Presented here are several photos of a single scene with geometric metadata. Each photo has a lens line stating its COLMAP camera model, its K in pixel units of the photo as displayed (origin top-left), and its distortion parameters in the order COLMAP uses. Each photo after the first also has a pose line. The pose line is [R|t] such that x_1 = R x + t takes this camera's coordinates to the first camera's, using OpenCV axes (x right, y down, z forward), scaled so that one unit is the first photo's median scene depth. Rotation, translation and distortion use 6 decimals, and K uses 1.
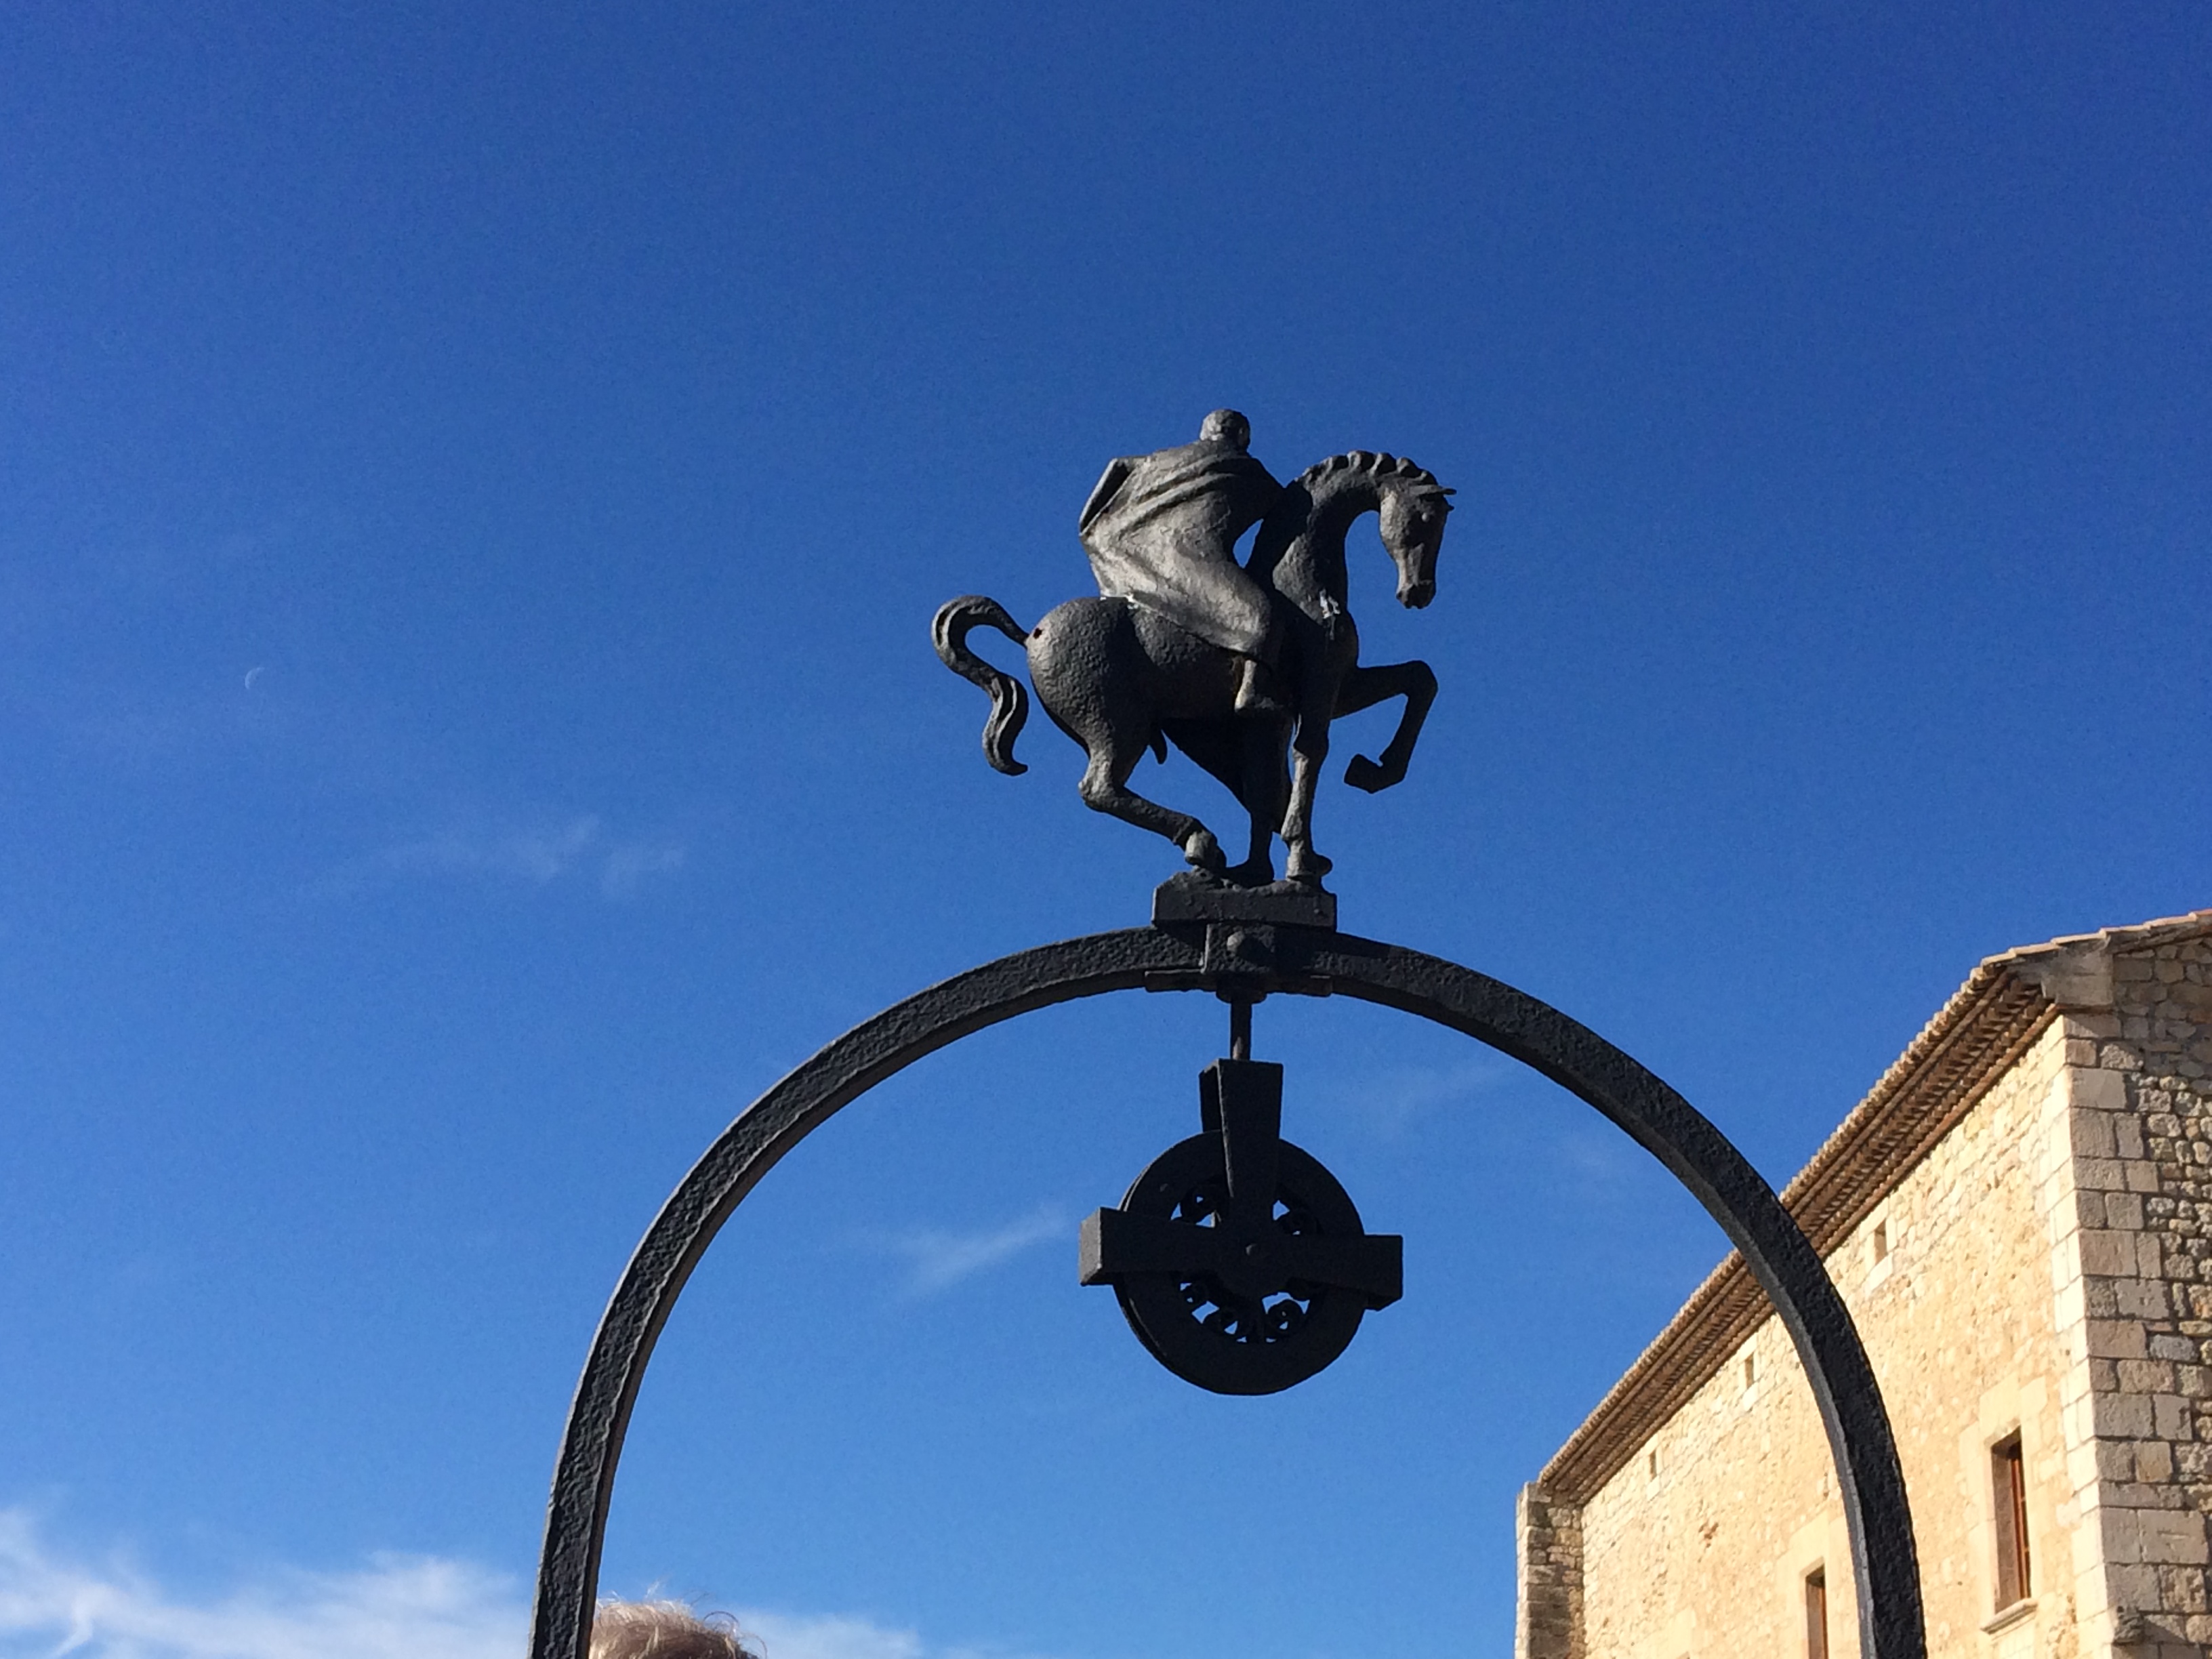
lens RADIAL K [[3099.6, 0, 1106.0], [0, 3099.6, 829.5], [0, 0, 1]] dist [0.065203, -0.095043]
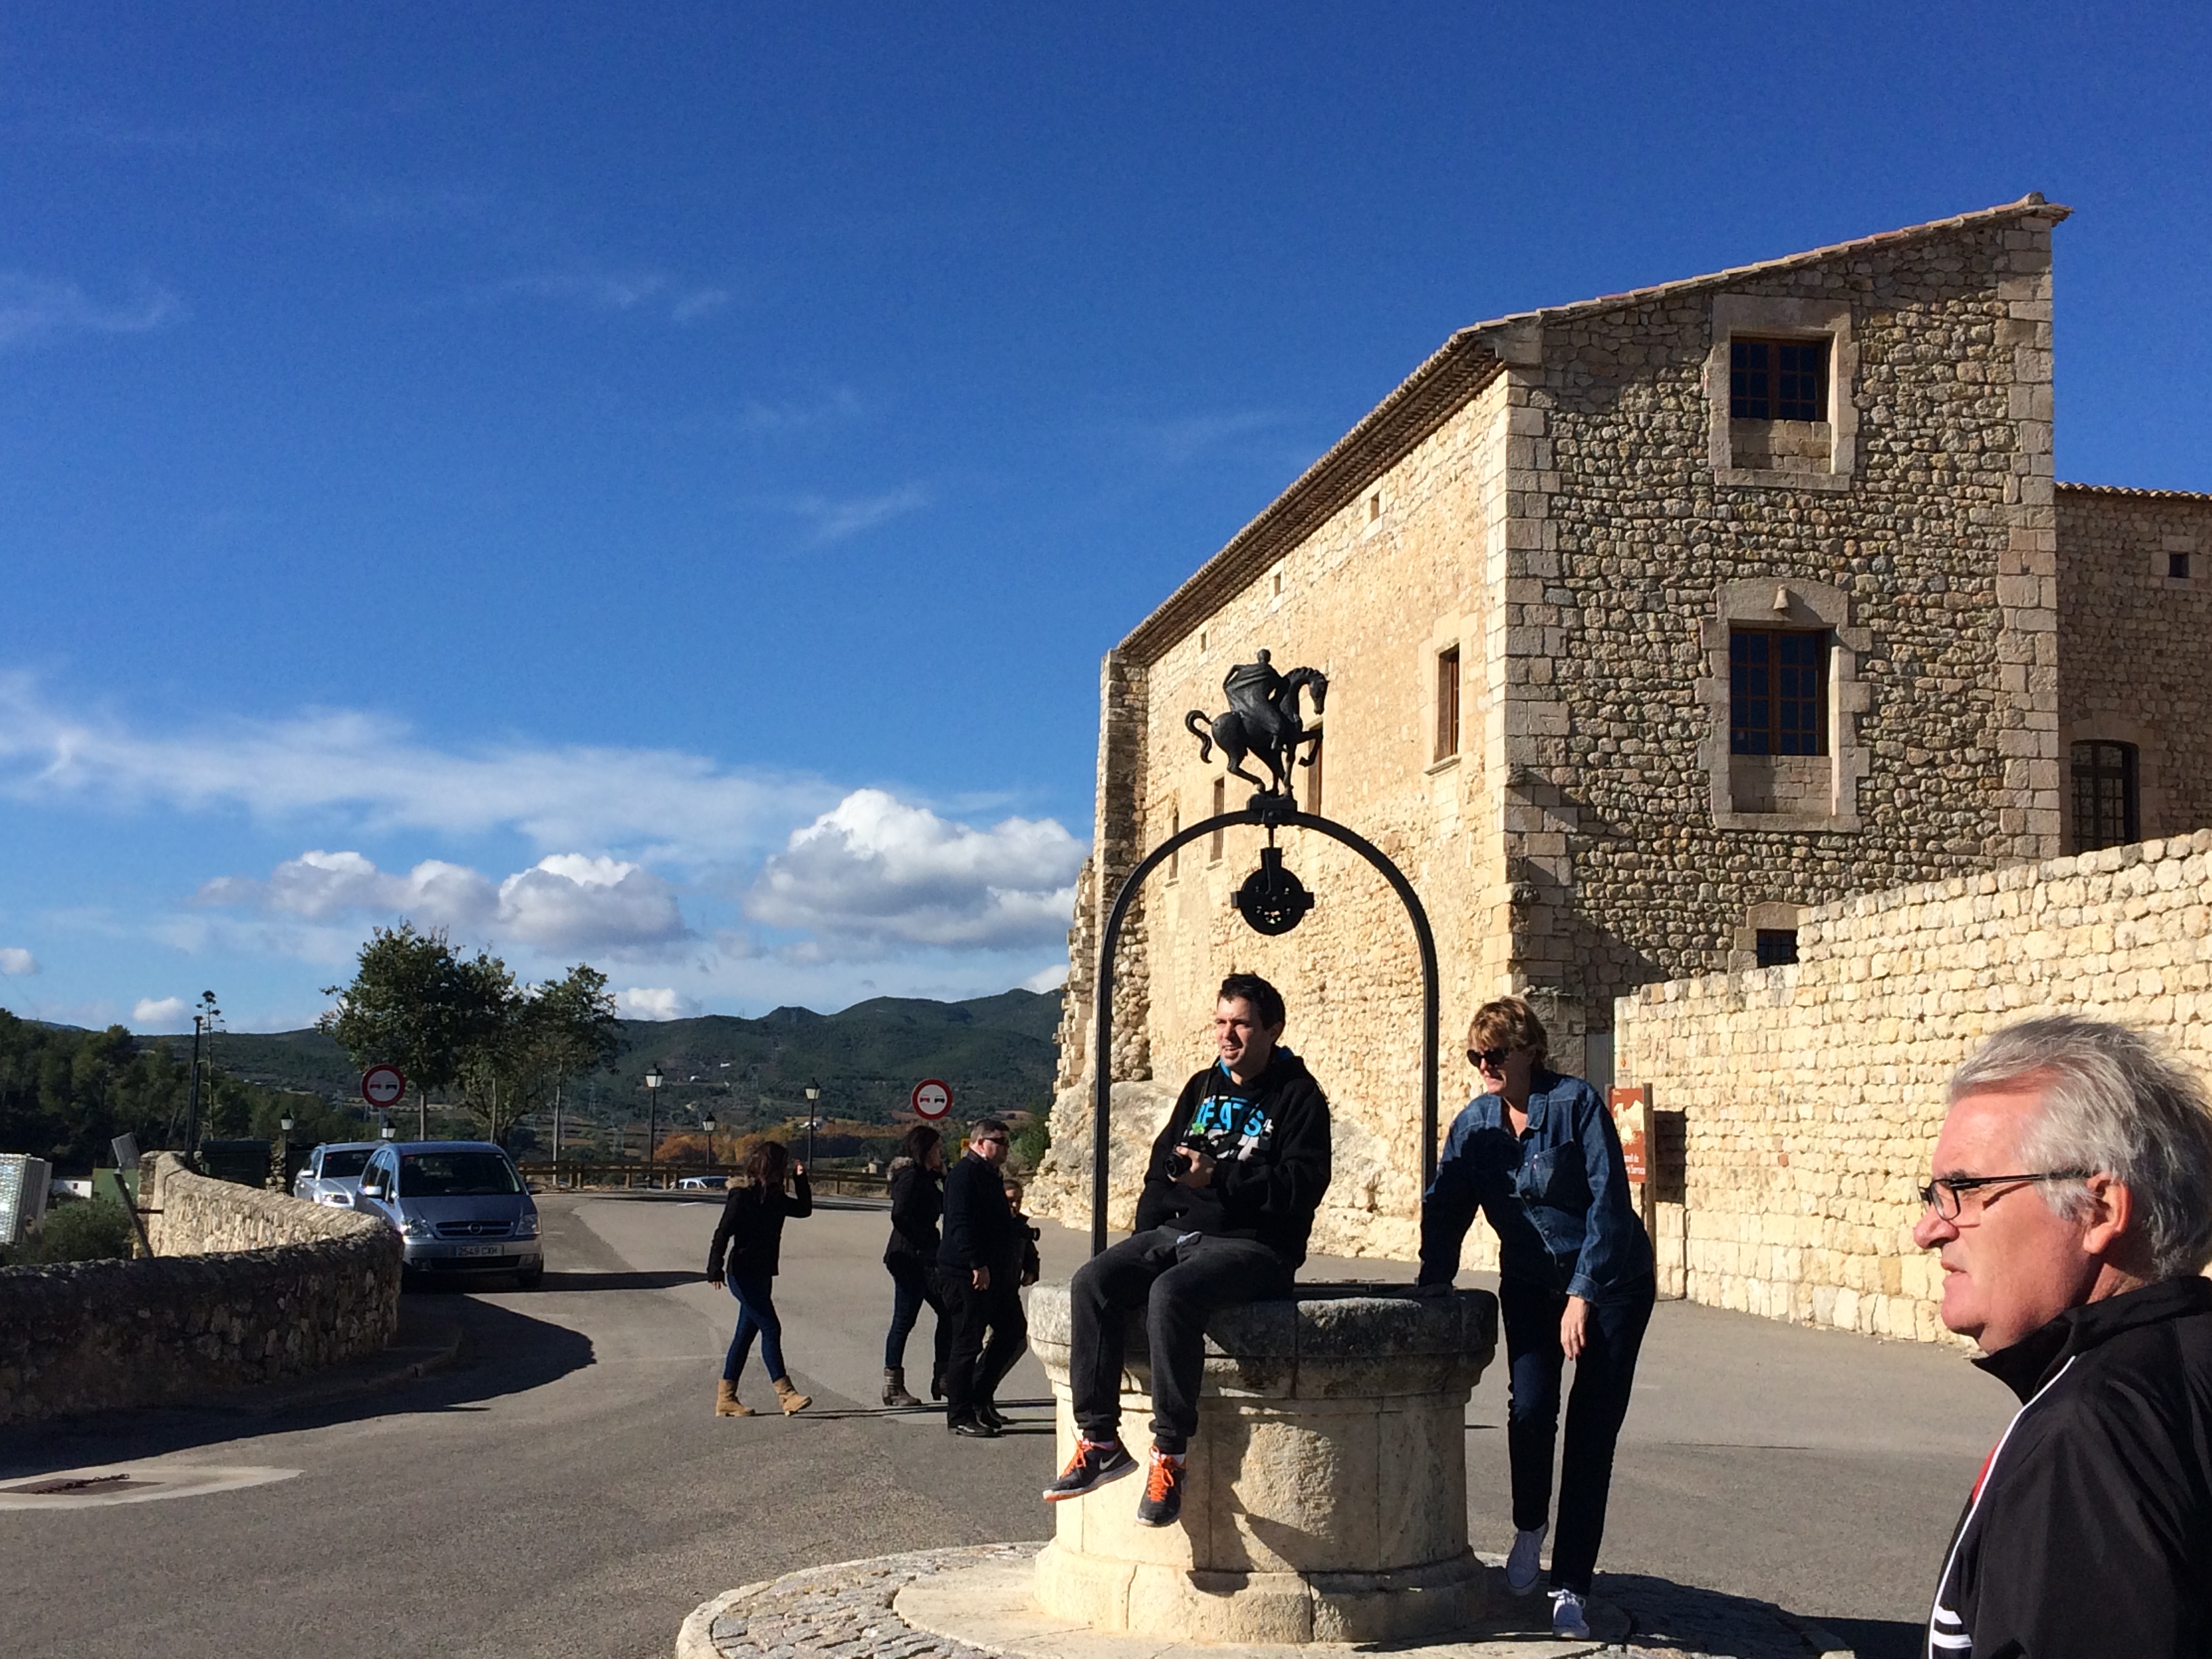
lens RADIAL K [[2850.1, 0, 1106.0], [0, 2850.1, 829.5], [0, 0, 1]] dist [-0.010038, 0.004410]
pose [[0.987429, -0.014617, 0.157384, -0.092628], [-0.033668, 0.953413, 0.299784, -0.129171], [-0.154434, -0.301314, 0.940936, -0.293626]]
